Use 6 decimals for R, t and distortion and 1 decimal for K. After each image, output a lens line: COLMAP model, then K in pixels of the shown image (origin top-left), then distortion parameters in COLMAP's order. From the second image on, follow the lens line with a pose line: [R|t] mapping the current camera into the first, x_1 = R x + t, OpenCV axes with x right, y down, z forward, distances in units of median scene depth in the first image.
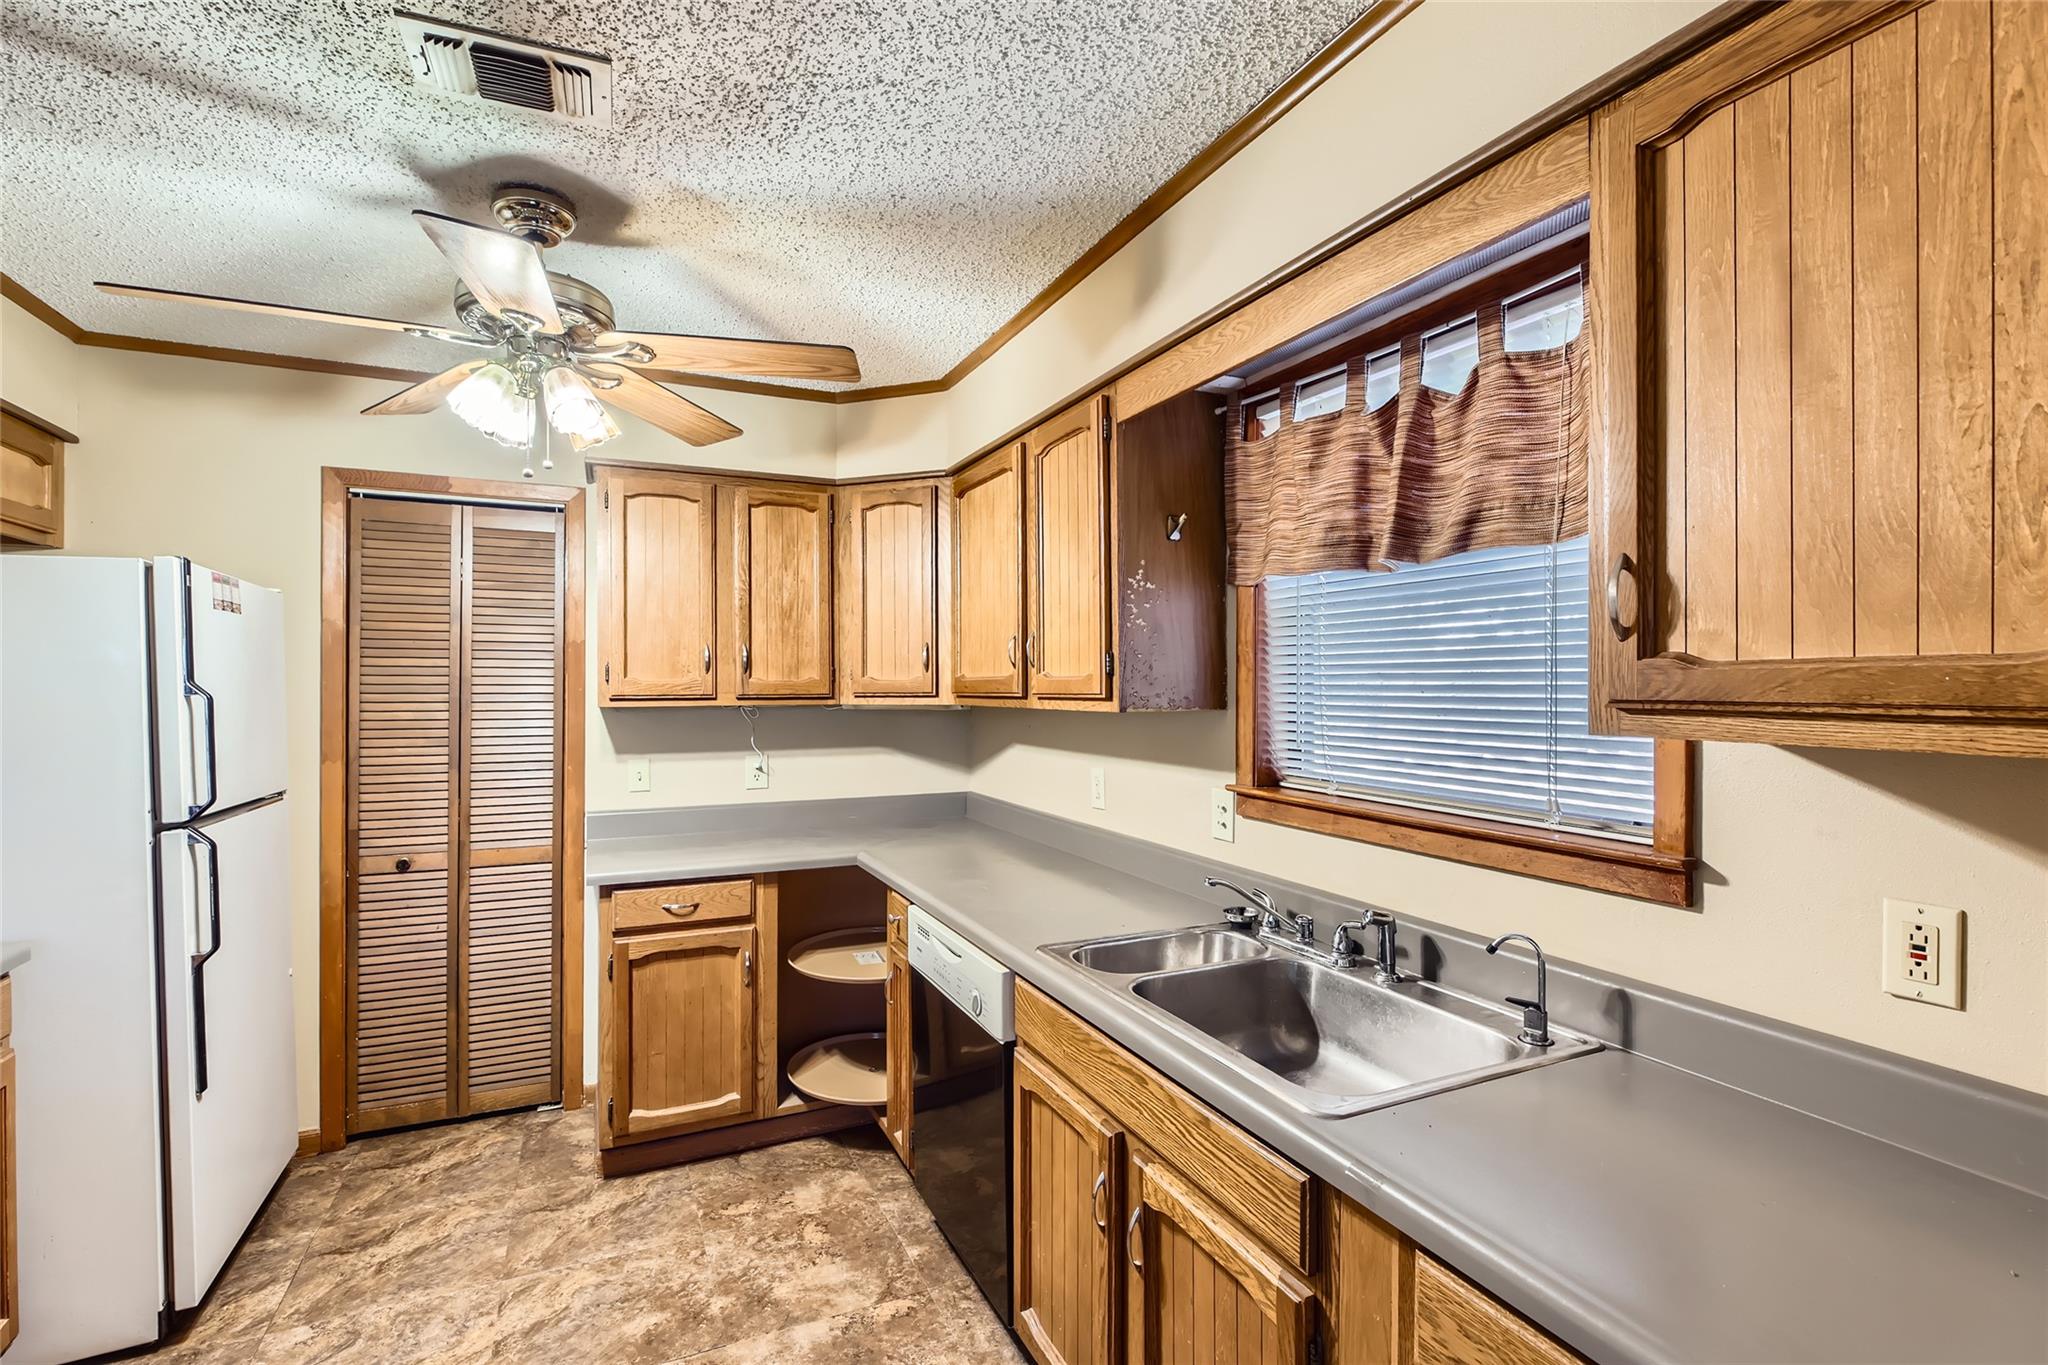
lens RADIAL K [[928.0, 0, 1022.2], [0, 928.0, 691.1], [0, 0, 1]] dist [-0.006891, 0.000514]
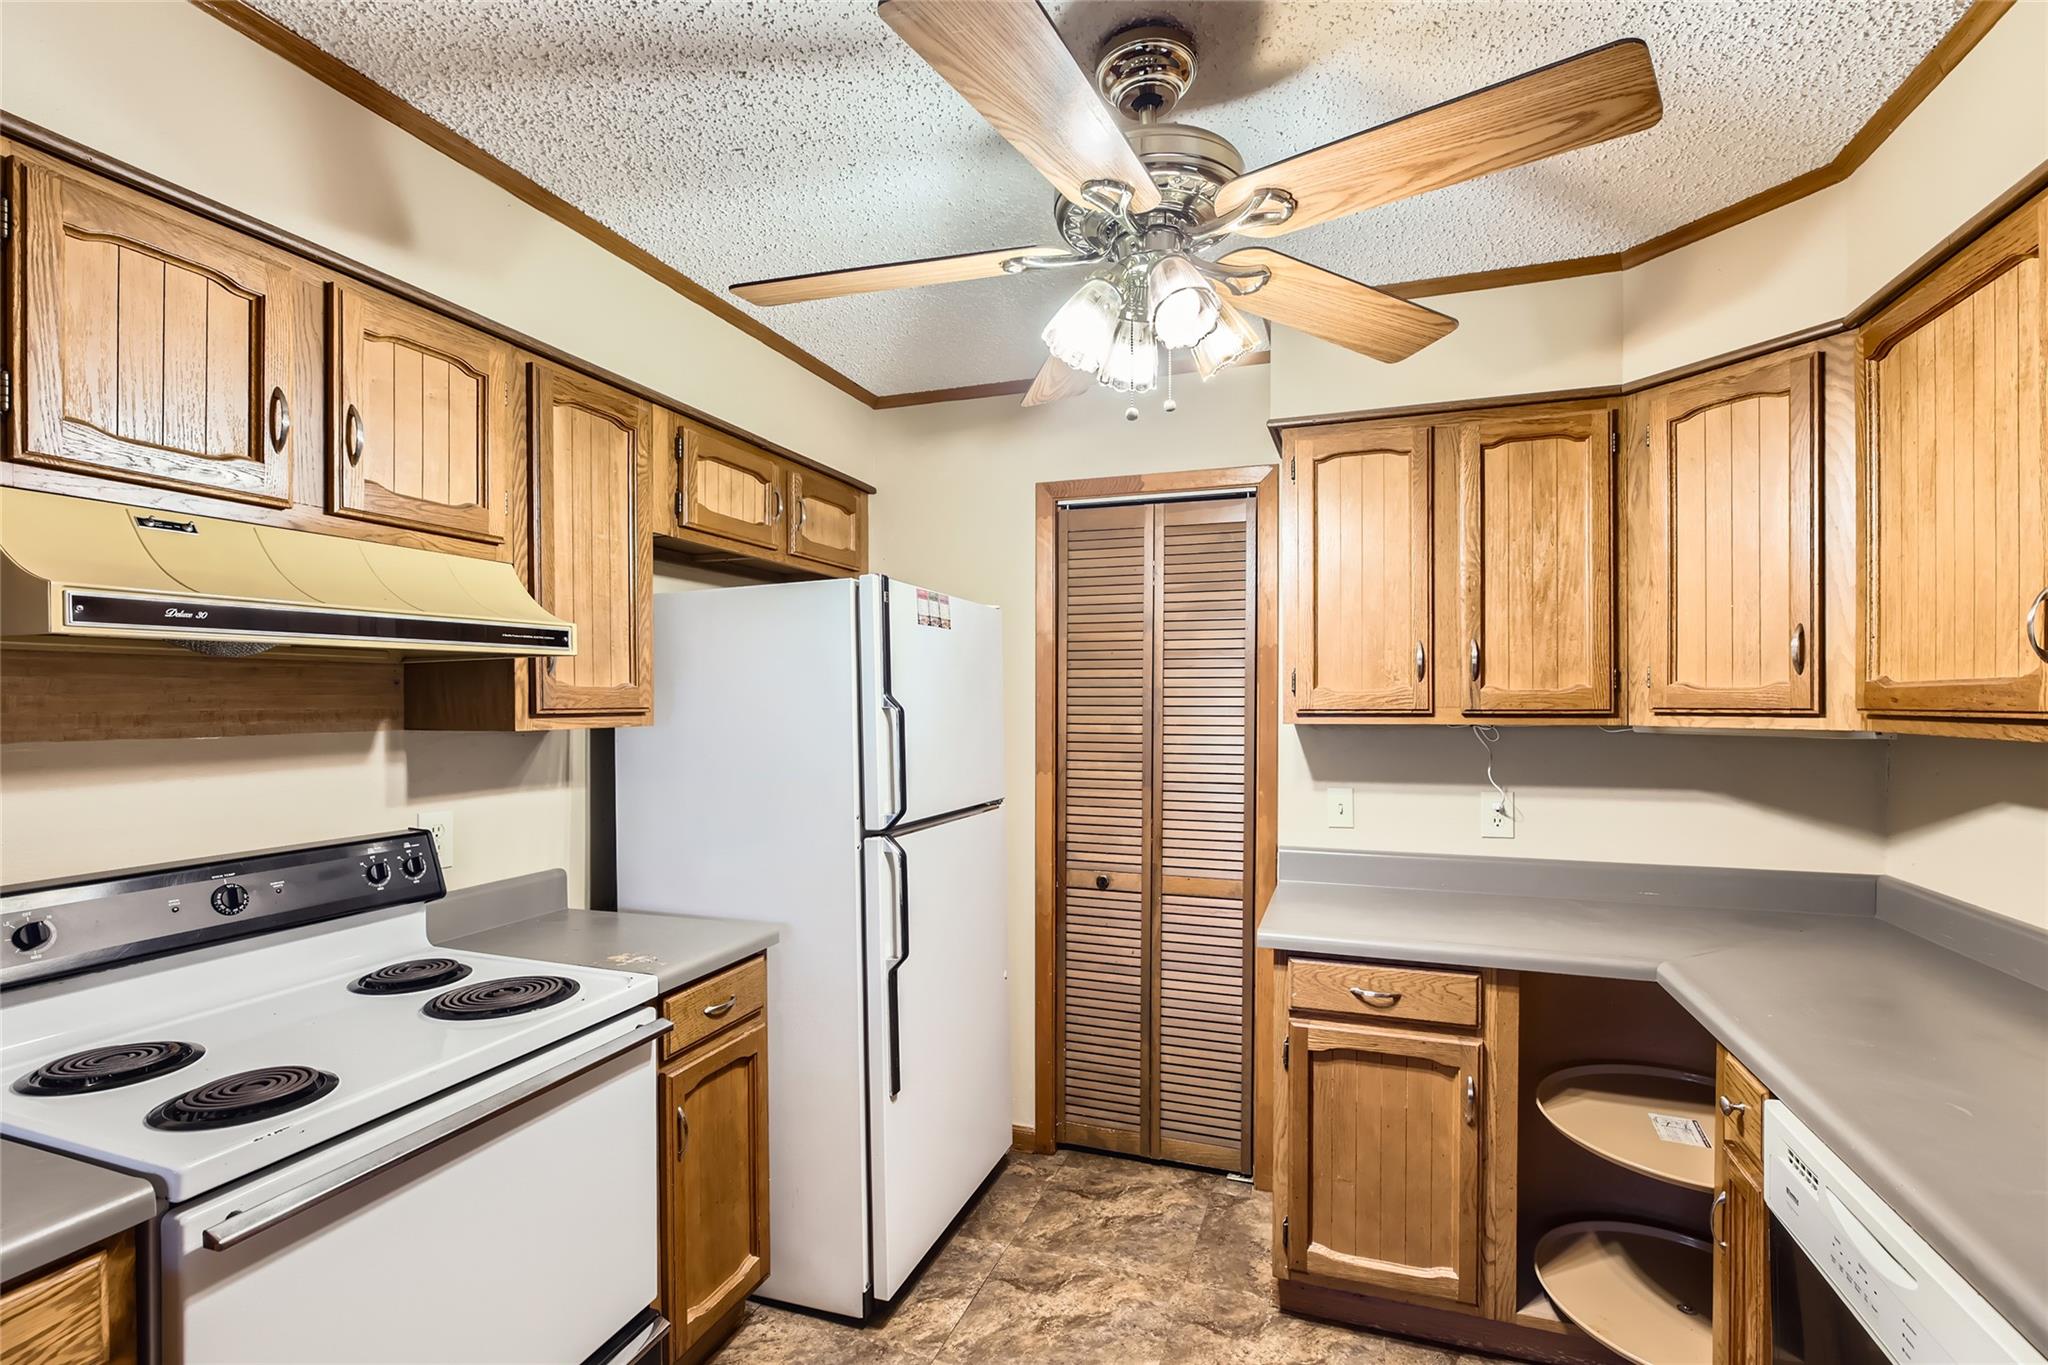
lens RADIAL K [[928.0, 0, 1026.8], [0, 928.0, 703.8], [0, 0, 1]] dist [-0.006891, 0.000514]
pose [[0.711579, 0.003275, -0.702599, -0.042868], [-0.002430, 0.999995, 0.002200, -0.001820], [0.702602, 0.000142, 0.711583, 0.257244]]
